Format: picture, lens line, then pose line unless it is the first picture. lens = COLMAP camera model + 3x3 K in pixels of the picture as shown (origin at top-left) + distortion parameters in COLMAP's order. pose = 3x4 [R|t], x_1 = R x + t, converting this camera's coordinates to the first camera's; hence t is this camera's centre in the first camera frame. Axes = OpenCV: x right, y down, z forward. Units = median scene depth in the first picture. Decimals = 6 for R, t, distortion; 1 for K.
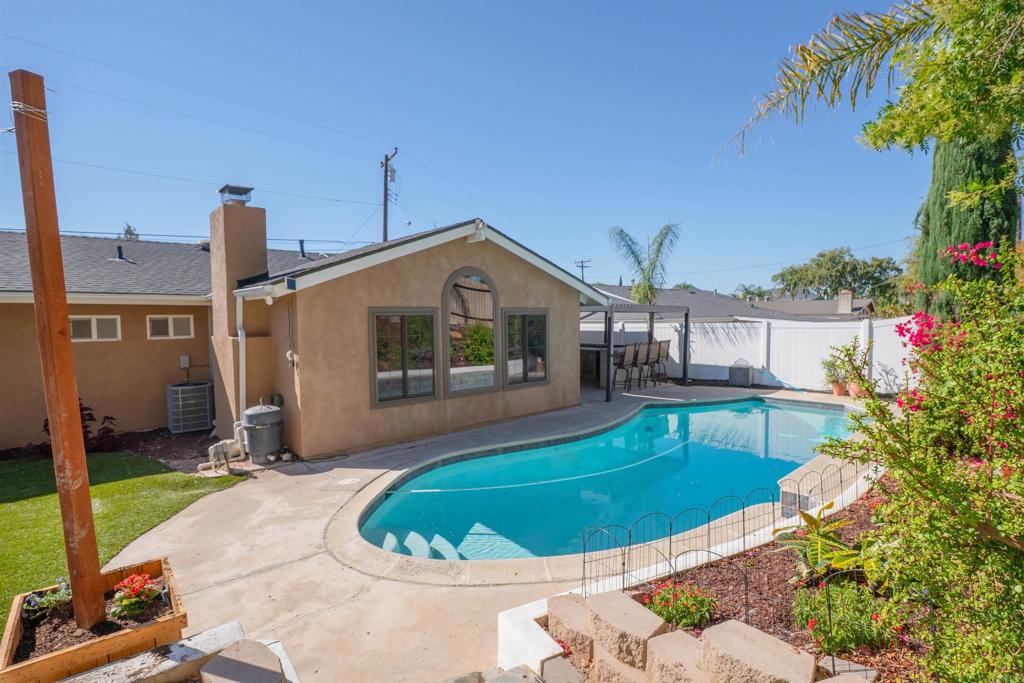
lens RADIAL K [[488.1, 0, 514.7], [0, 488.1, 342.4], [0, 0, 1]] dist [-0.028053, 0.000877]
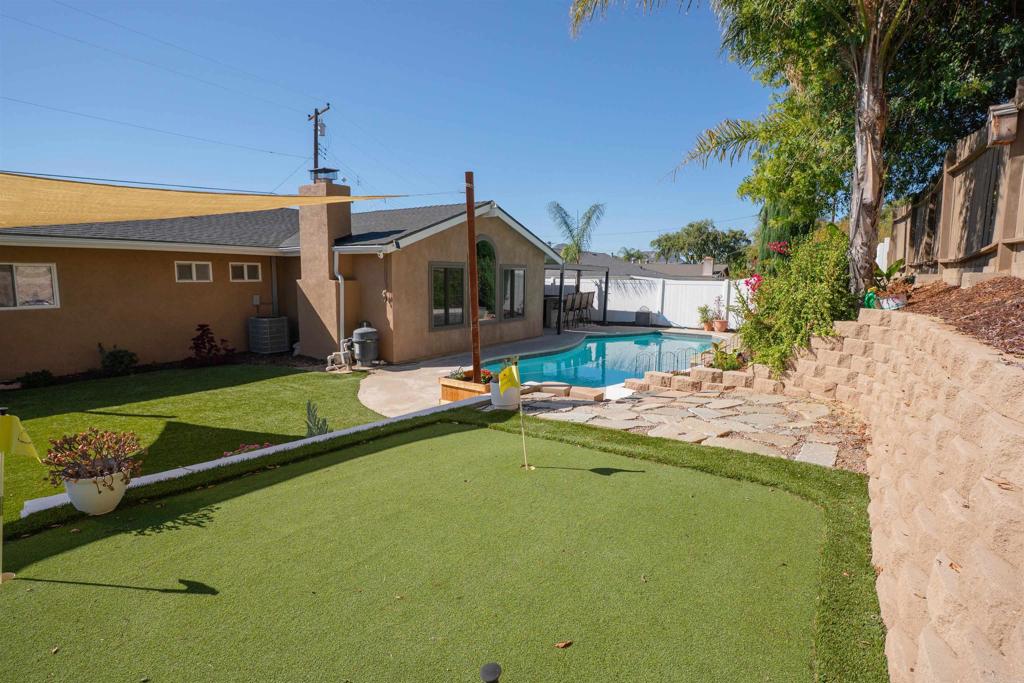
lens RADIAL K [[488.1, 0, 511.3], [0, 488.1, 337.1], [0, 0, 1]] dist [-0.028053, 0.000877]
pose [[0.974215, -0.003310, 0.225599, -0.223471], [-0.014481, 0.996913, 0.077164, 0.020879], [-0.225158, -0.078441, 0.971160, -0.278703]]
